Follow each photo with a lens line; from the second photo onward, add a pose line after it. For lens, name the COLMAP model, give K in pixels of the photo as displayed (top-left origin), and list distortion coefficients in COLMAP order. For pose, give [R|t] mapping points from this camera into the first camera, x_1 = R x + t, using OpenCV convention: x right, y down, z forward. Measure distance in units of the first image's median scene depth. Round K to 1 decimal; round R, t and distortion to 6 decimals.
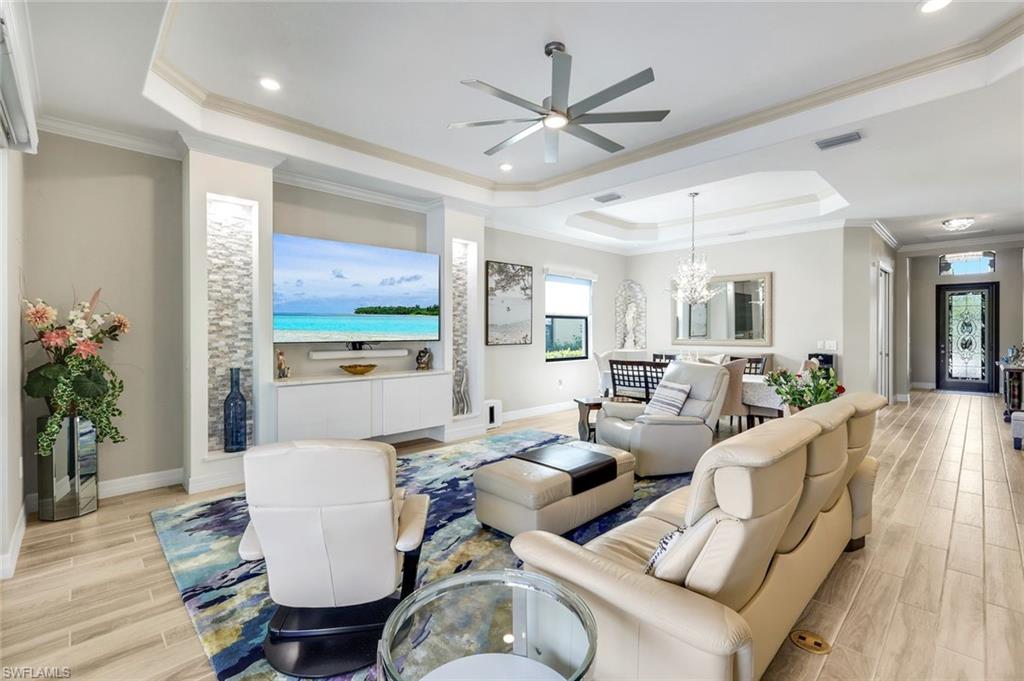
lens RADIAL K [[450.7, 0, 513.5], [0, 450.7, 337.5], [0, 0, 1]] dist [0.002052, -0.000179]
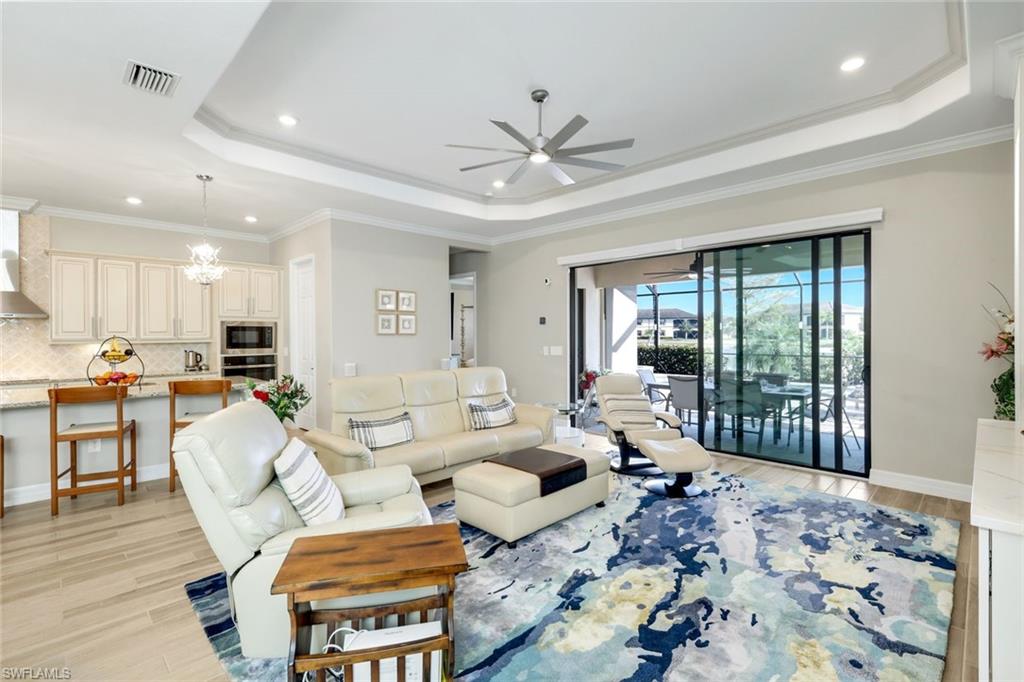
lens RADIAL K [[470.7, 0, 513.9], [0, 470.7, 335.2], [0, 0, 1]] dist [0.003578, 0.000418]
pose [[-0.999846, 0.005047, -0.016835, 0.092178], [0.004771, 0.999854, 0.016400, -0.019554], [0.016916, 0.016318, -0.999724, 1.129367]]
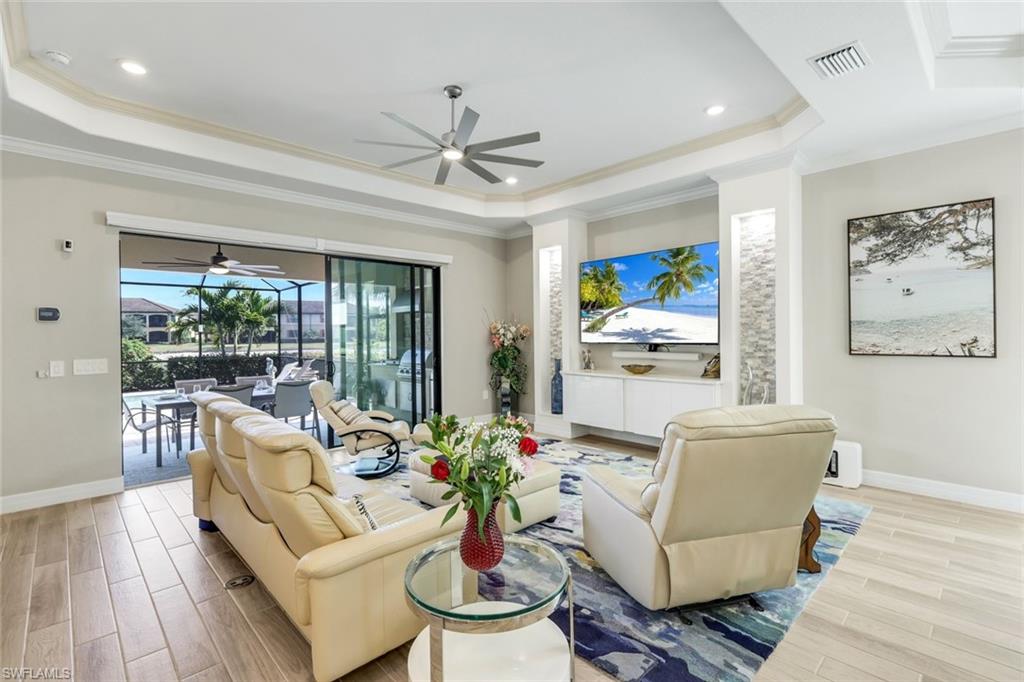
lens RADIAL K [[470.7, 0, 513.9], [0, 470.7, 335.2], [0, 0, 1]] dist [0.003578, 0.000418]
pose [[0.001539, 0.004933, -0.999987, 0.656123], [-0.003118, 0.999983, 0.004928, -0.012696], [0.999994, 0.003110, 0.001555, 0.583808]]
